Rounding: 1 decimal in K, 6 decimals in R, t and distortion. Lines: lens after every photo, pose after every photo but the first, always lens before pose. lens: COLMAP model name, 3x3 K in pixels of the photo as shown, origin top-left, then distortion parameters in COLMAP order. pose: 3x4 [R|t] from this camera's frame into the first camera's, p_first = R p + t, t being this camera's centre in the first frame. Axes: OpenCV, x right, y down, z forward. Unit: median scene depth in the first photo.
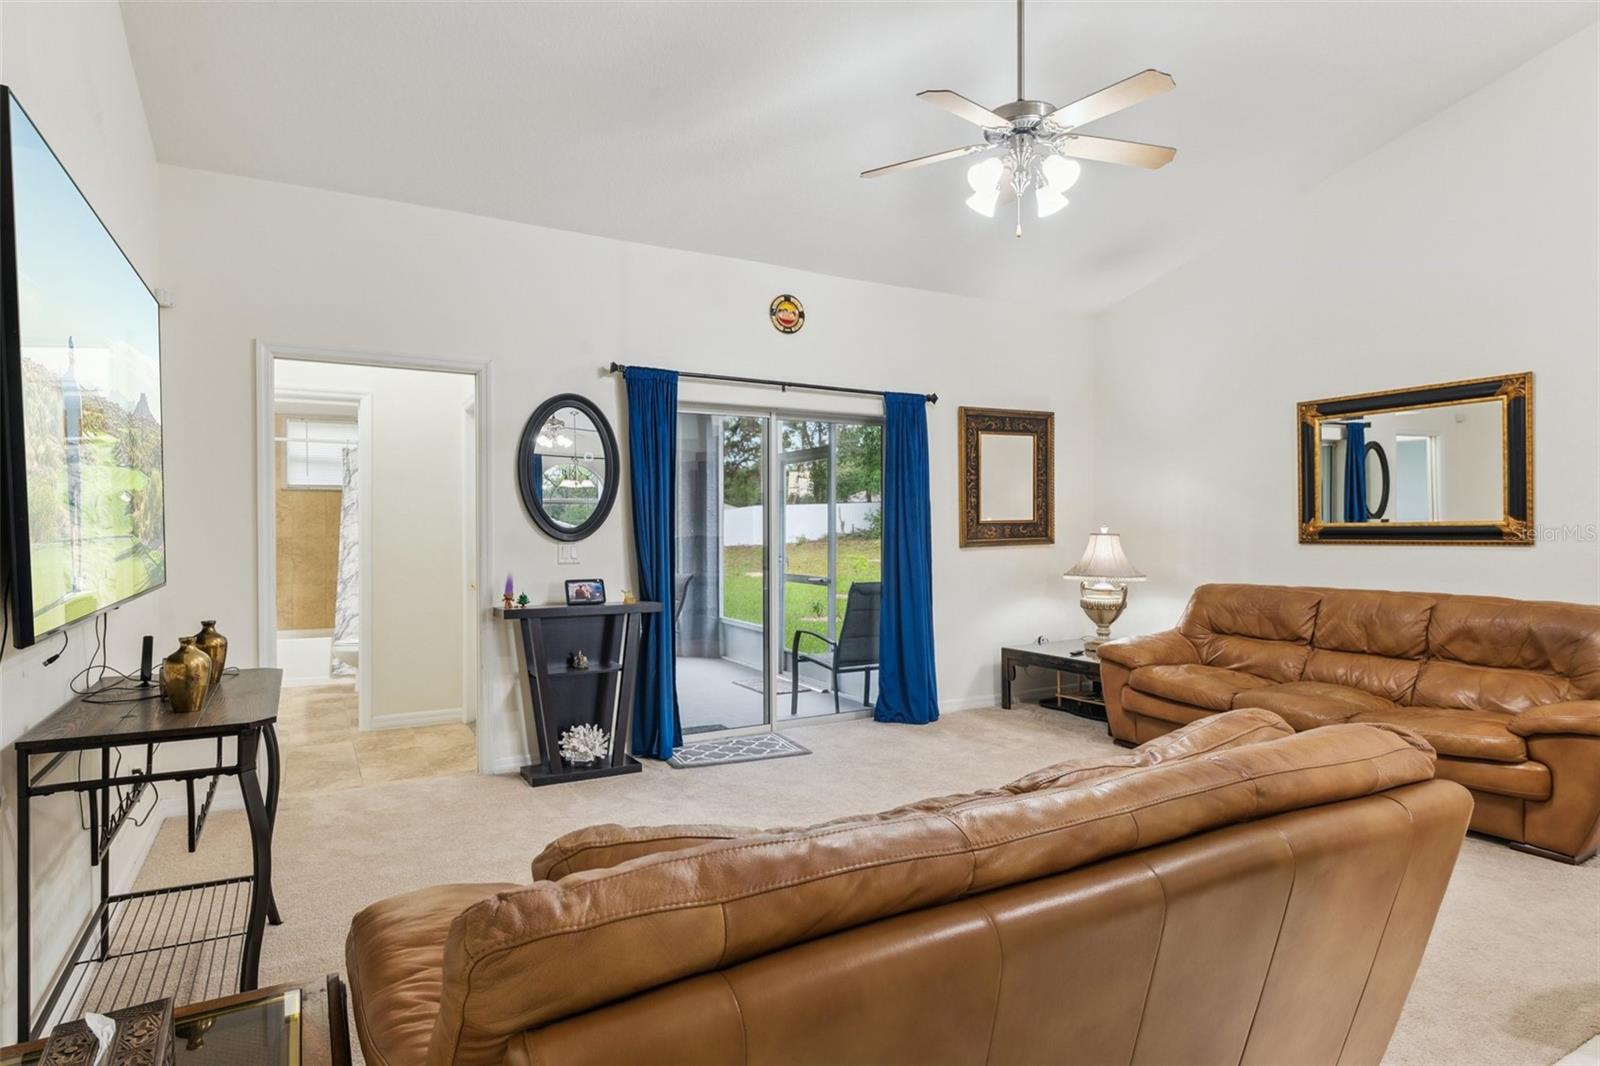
lens RADIAL K [[873.7, 0, 799.1], [0, 873.7, 537.7], [0, 0, 1]] dist [0.003410, -0.002103]
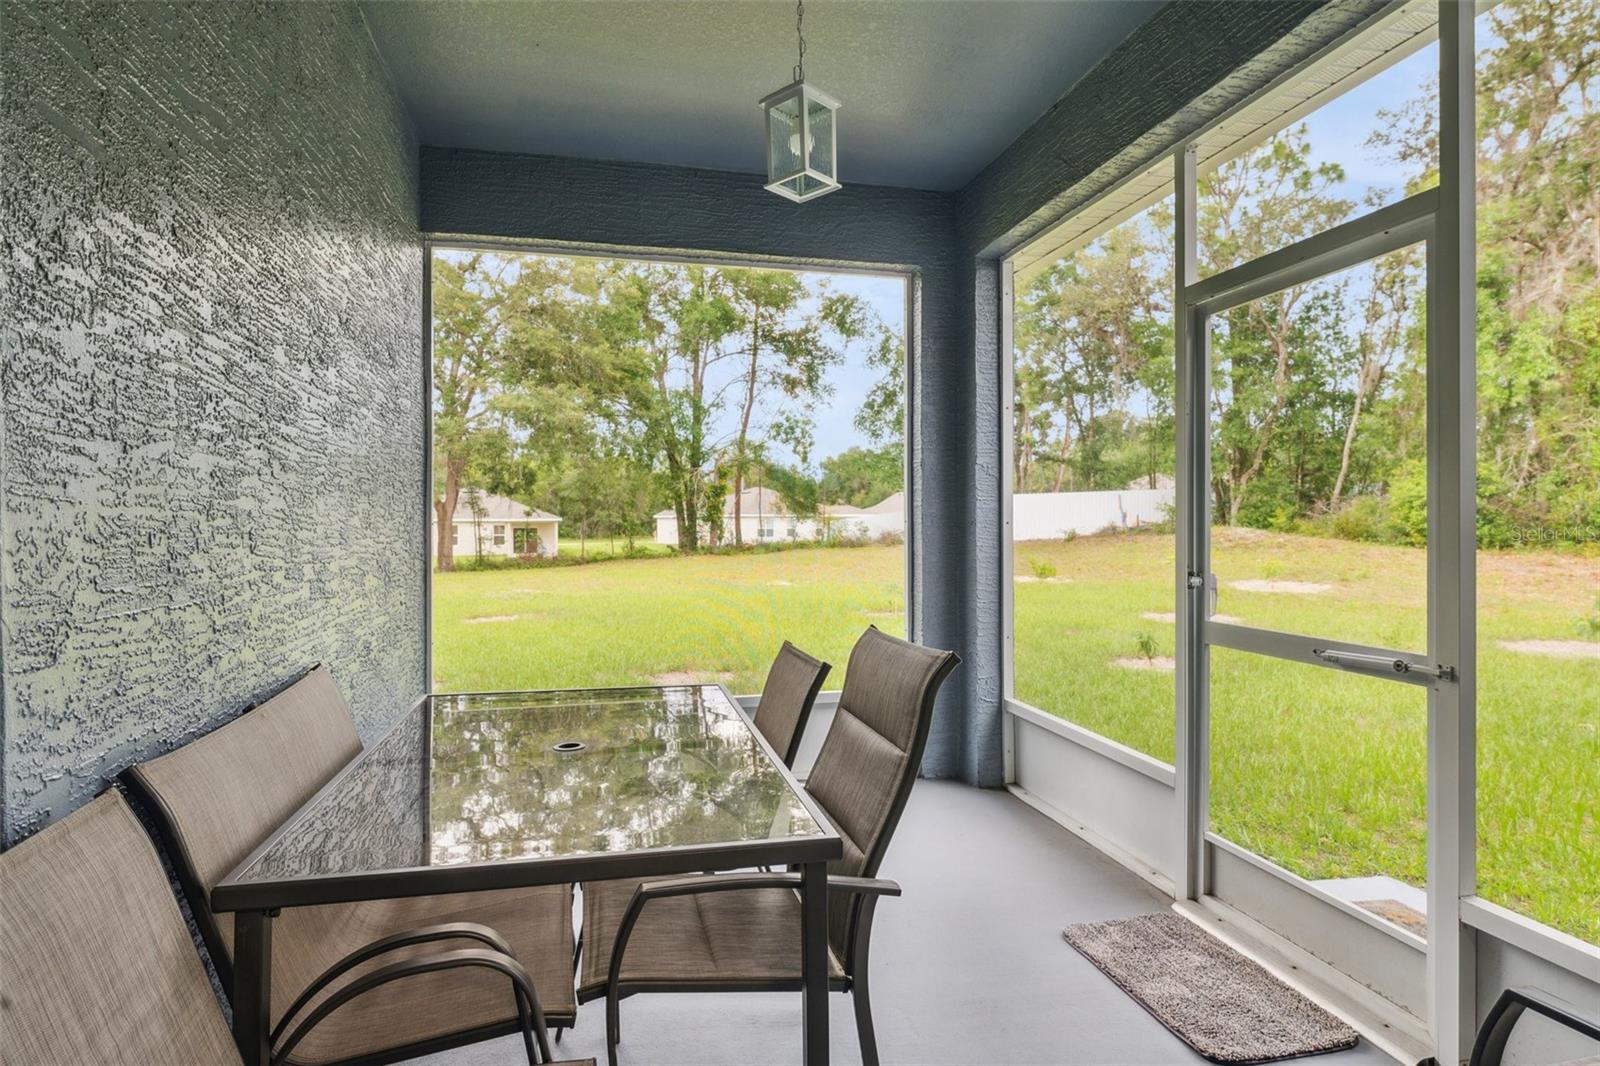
lens RADIAL K [[873.7, 0, 801.0], [0, 873.7, 529.2], [0, 0, 1]] dist [0.003410, -0.002103]
pose [[0.962300, 0.003532, -0.271966, -0.084470], [-0.004748, 0.999981, -0.003812, 0.006500], [0.271948, 0.004959, 0.962299, 0.652973]]
